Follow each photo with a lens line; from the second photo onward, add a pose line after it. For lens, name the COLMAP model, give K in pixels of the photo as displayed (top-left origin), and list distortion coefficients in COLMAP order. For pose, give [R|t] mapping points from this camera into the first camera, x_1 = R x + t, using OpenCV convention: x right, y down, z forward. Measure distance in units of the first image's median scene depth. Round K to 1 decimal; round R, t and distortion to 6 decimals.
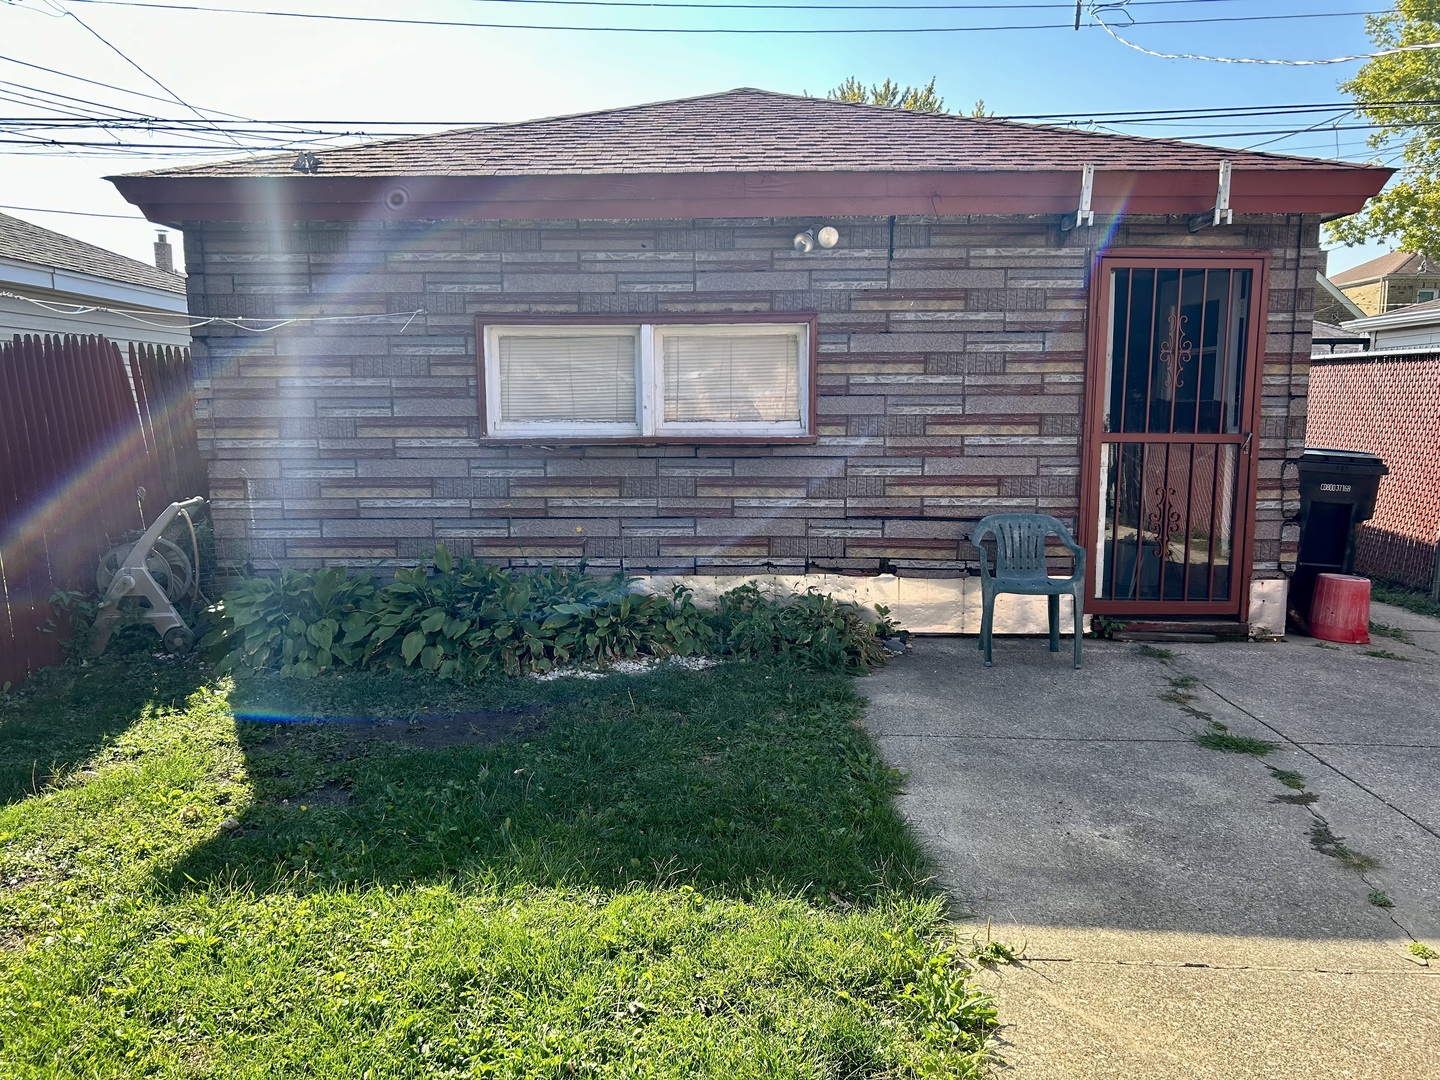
lens RADIAL K [[1085.0, 0, 718.5], [0, 1085.0, 565.2], [0, 0, 1]] dist [0.050258, -0.054961]
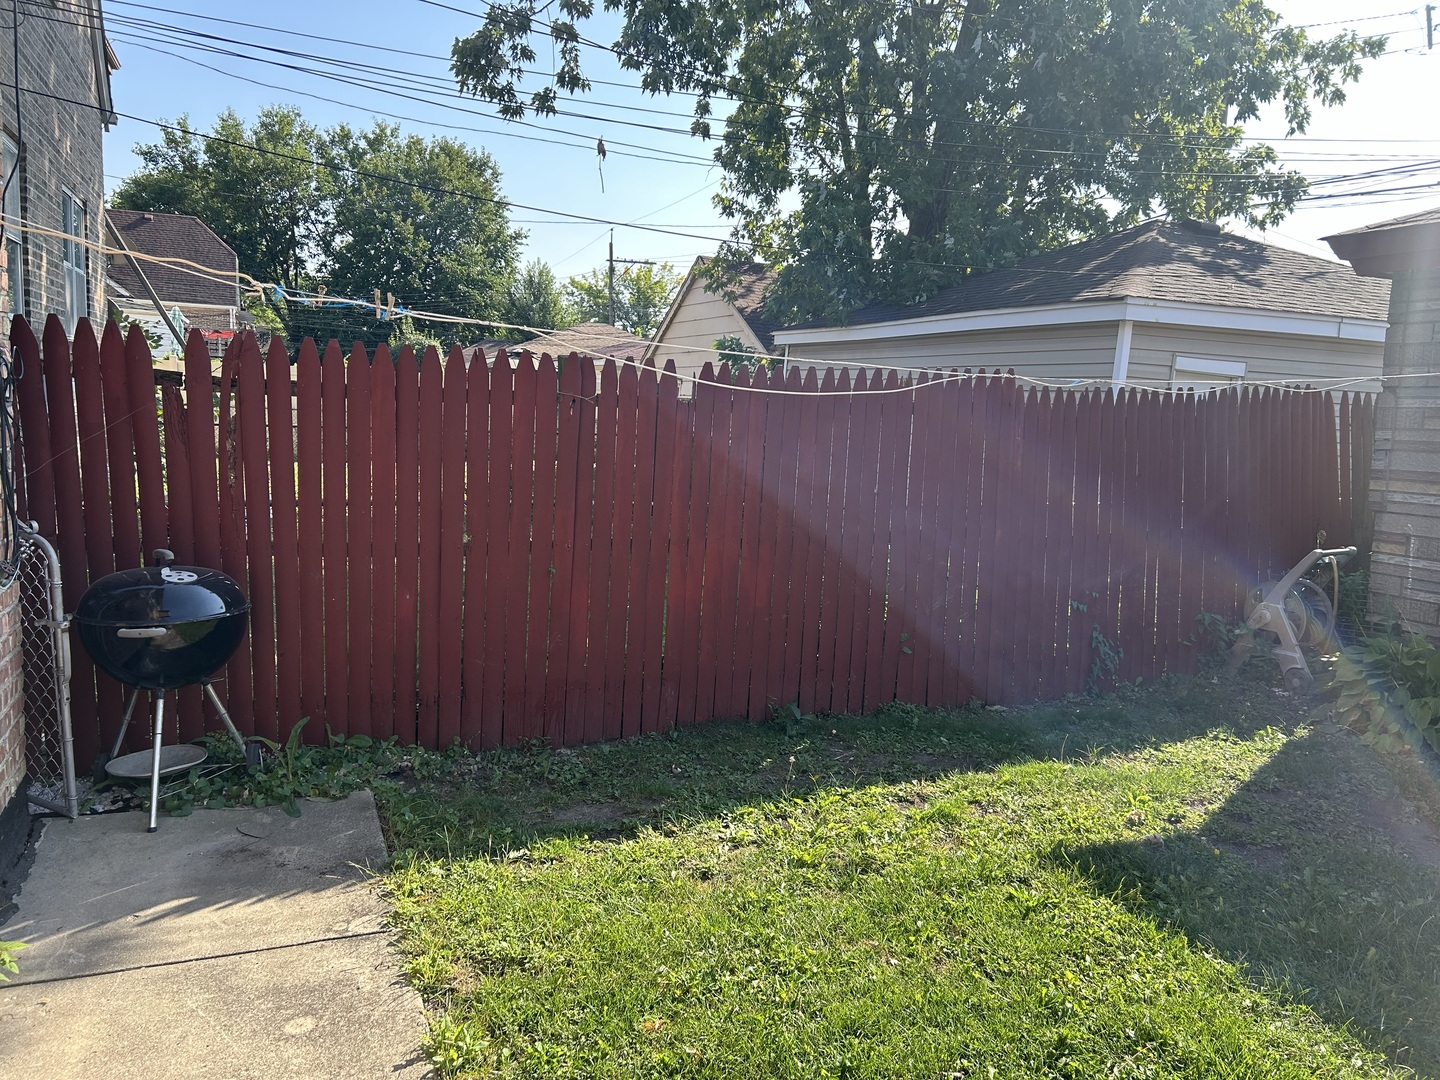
lens RADIAL K [[1085.0, 0, 718.5], [0, 1085.0, 565.2], [0, 0, 1]] dist [0.050258, -0.054961]
pose [[0.395725, 0.150806, -0.905903, 0.217969], [-0.175373, 0.980682, 0.086647, -0.033732], [0.901469, 0.124582, 0.414527, 0.073059]]
